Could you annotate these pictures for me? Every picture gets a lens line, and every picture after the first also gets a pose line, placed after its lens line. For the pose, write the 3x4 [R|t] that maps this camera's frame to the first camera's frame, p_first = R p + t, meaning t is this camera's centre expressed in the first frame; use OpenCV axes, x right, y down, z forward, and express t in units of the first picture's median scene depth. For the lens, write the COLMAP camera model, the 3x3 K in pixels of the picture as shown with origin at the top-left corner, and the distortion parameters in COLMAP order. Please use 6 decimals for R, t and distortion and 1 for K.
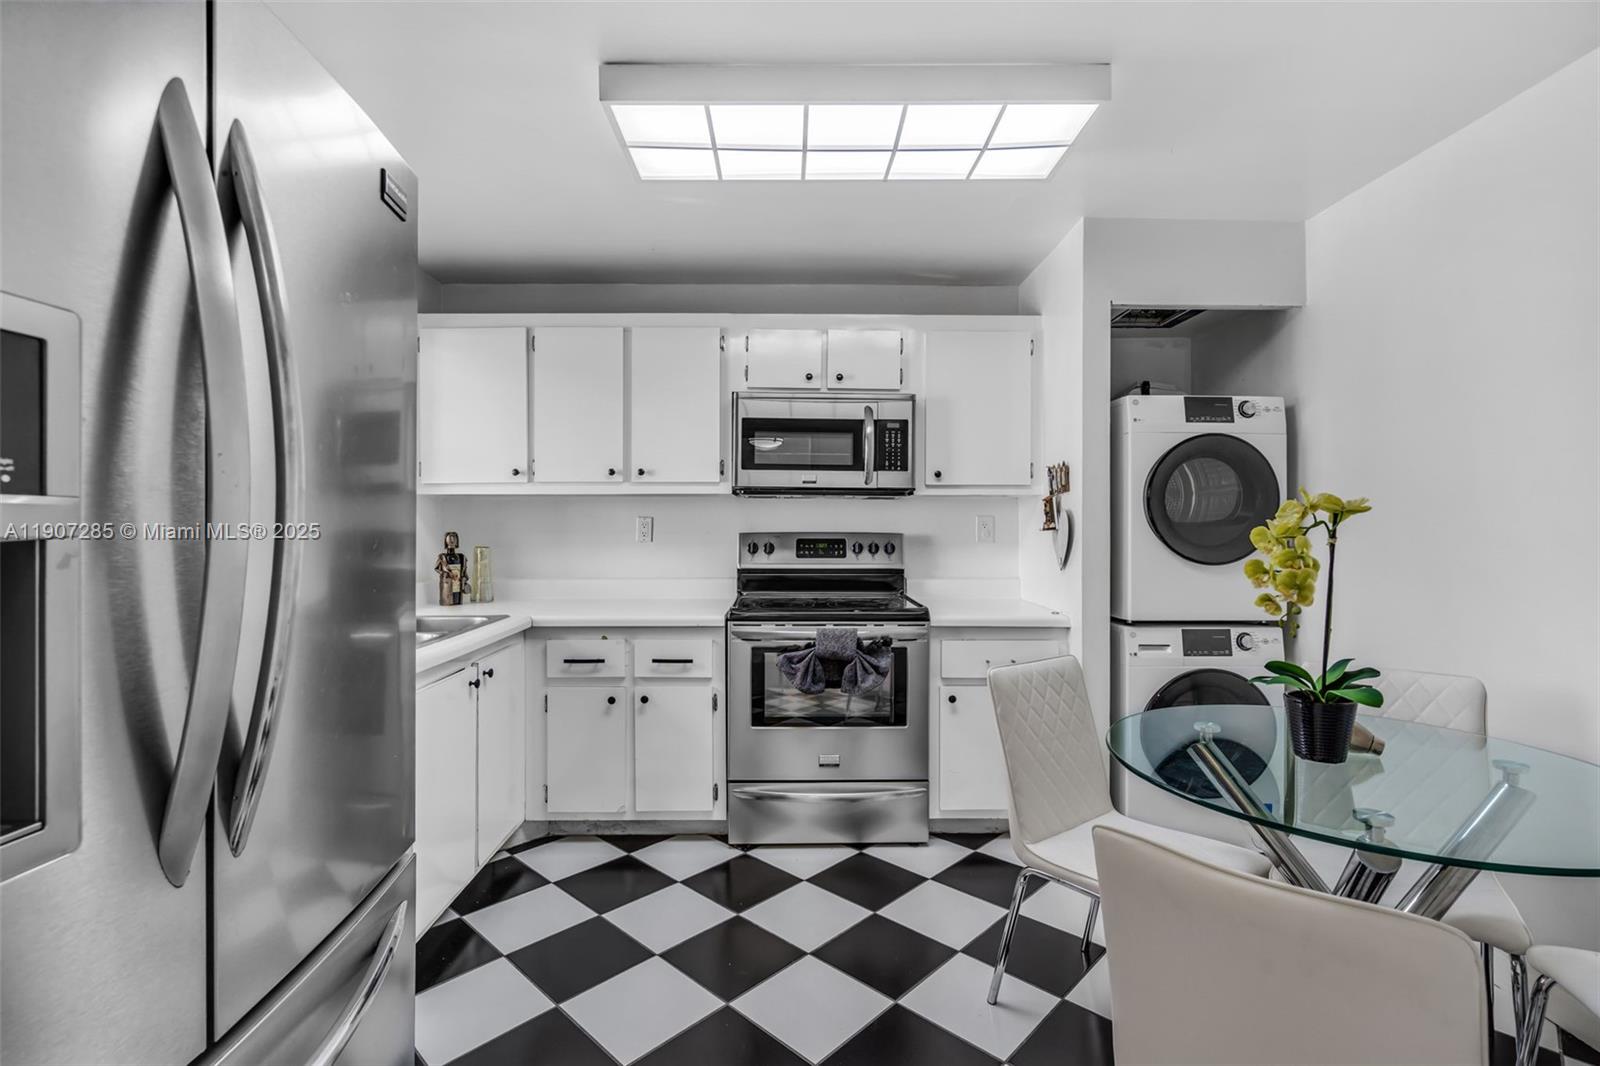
lens RADIAL K [[737.1, 0, 793.0], [0, 737.1, 529.5], [0, 0, 1]] dist [-0.000685, -0.001248]
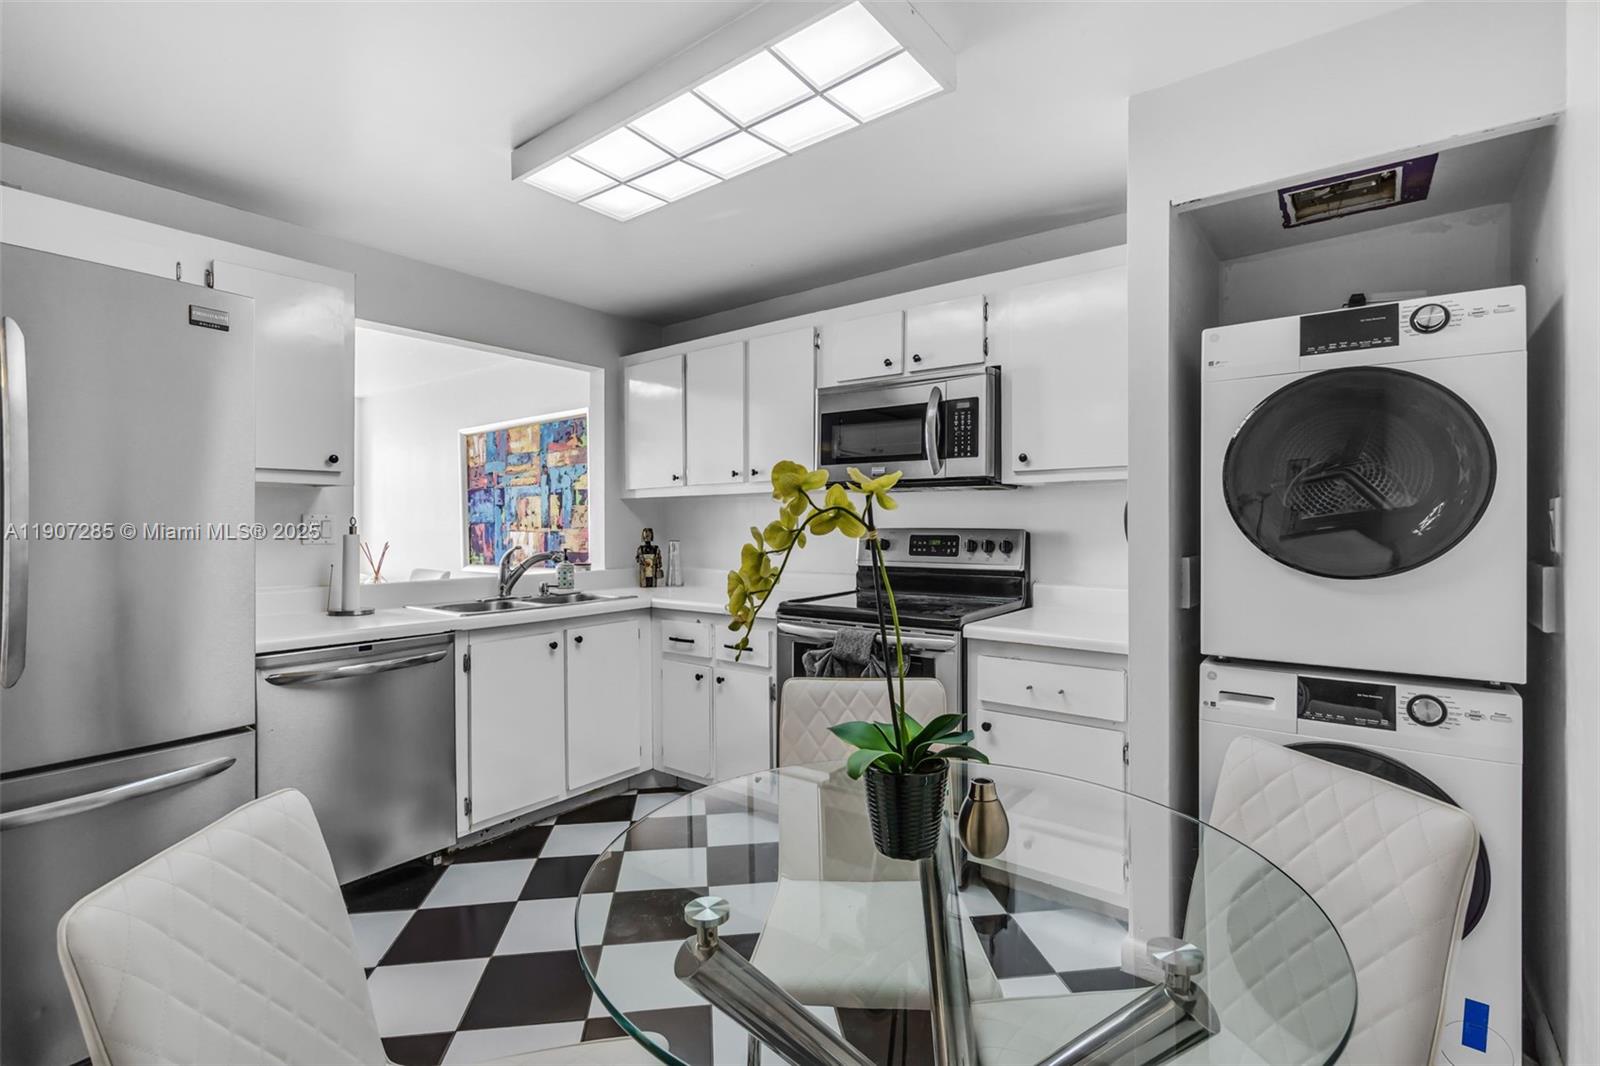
lens RADIAL K [[737.1, 0, 799.7], [0, 737.1, 530.2], [0, 0, 1]] dist [-0.000685, -0.001248]
pose [[0.781325, 0.000473, -0.624124, 0.528969], [0.002784, 0.999987, 0.004242, 0.002387], [0.624118, -0.005052, 0.781314, 0.197509]]
